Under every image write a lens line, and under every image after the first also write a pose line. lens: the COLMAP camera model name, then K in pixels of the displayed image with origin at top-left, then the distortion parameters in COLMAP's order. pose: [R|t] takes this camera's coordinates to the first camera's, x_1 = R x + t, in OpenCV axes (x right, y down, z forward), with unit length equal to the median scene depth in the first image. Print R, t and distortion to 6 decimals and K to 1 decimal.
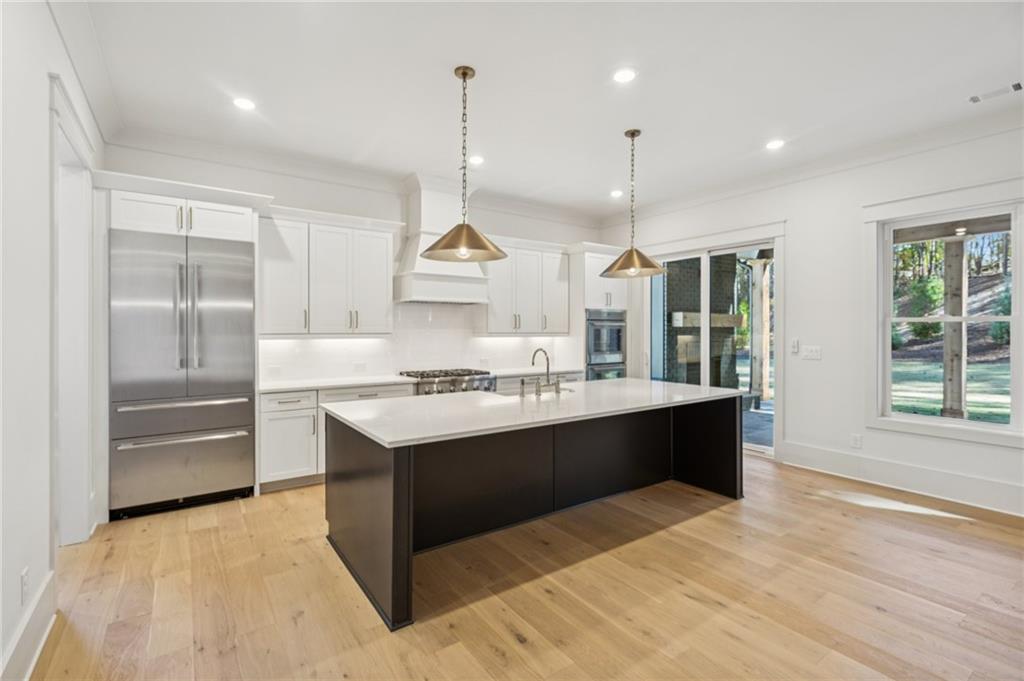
lens RADIAL K [[464.9, 0, 508.2], [0, 464.9, 330.2], [0, 0, 1]] dist [-0.001985, -0.000316]
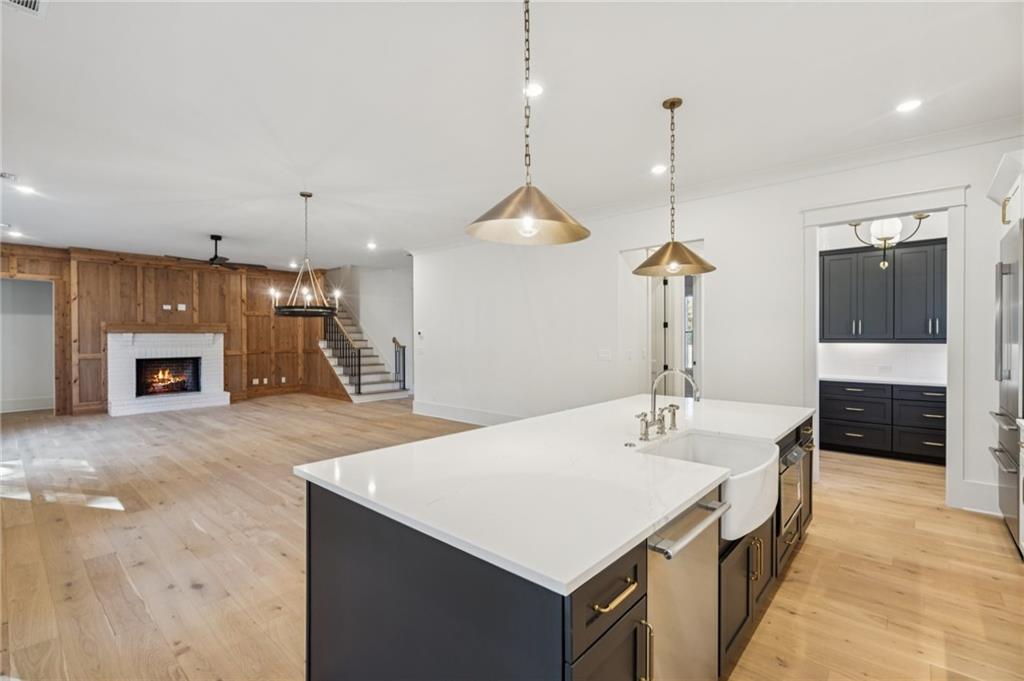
lens RADIAL K [[462.1, 0, 506.9], [0, 462.1, 339.7], [0, 0, 1]] dist [-0.001133, -0.000130]
pose [[-0.974047, 0.001527, -0.226342, 0.422151], [0.000283, 0.999985, 0.005530, -0.000388], [0.226347, 0.005323, -0.974032, 1.559881]]
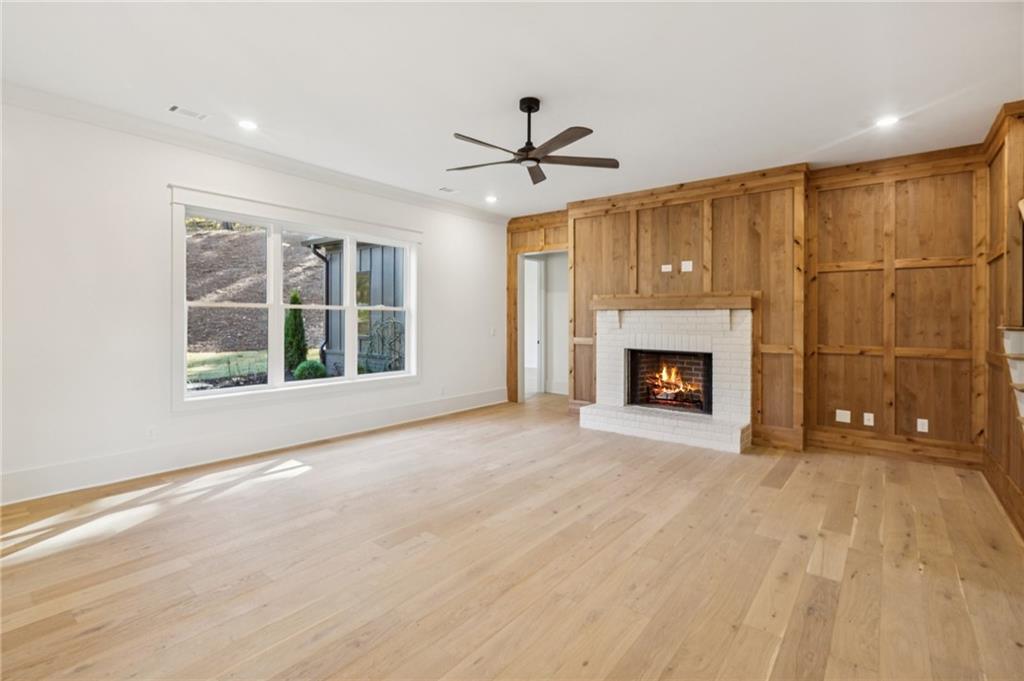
lens RADIAL K [[476.1, 0, 507.4], [0, 476.1, 315.6], [0, 0, 1]] dist [-0.000229, 0.000430]
pose [[-0.278411, -0.001017, 0.960462, 0.269706], [-0.008385, 0.999964, -0.001372, 0.002278], [-0.960425, -0.008436, -0.278409, -0.308060]]
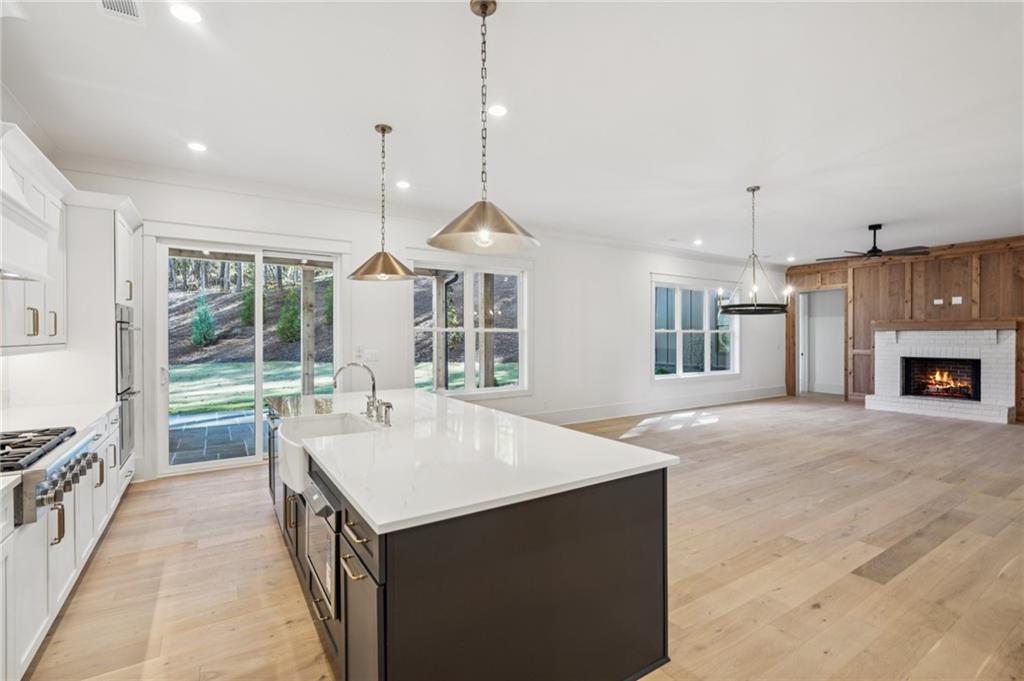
lens RADIAL K [[462.1, 0, 506.9], [0, 462.1, 339.7], [0, 0, 1]] dist [-0.001133, -0.000130]
pose [[0.041964, -0.011367, 0.999054, -0.678152], [0.001568, 0.999935, 0.011311, -0.006445], [-0.999118, 0.001092, 0.041979, 0.734294]]
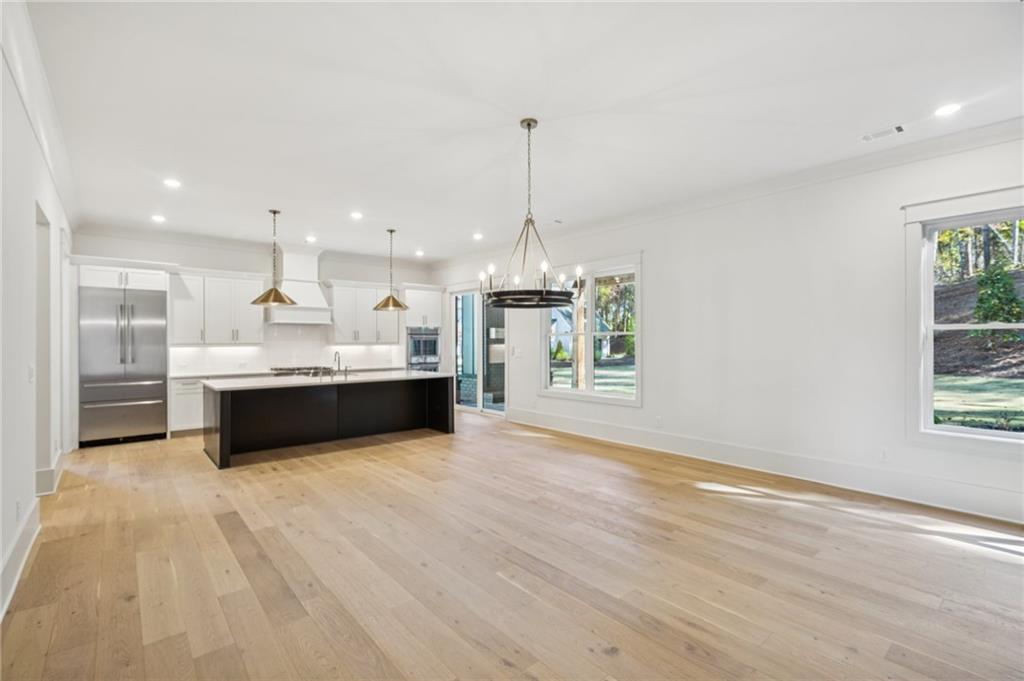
lens RADIAL K [[462.1, 0, 506.9], [0, 462.1, 339.7], [0, 0, 1]] dist [-0.001133, -0.000130]
pose [[0.996044, -0.004864, 0.088731, 0.568480], [0.005231, 0.999979, -0.003903, 0.005440], [-0.088710, 0.004352, 0.996048, -0.832192]]
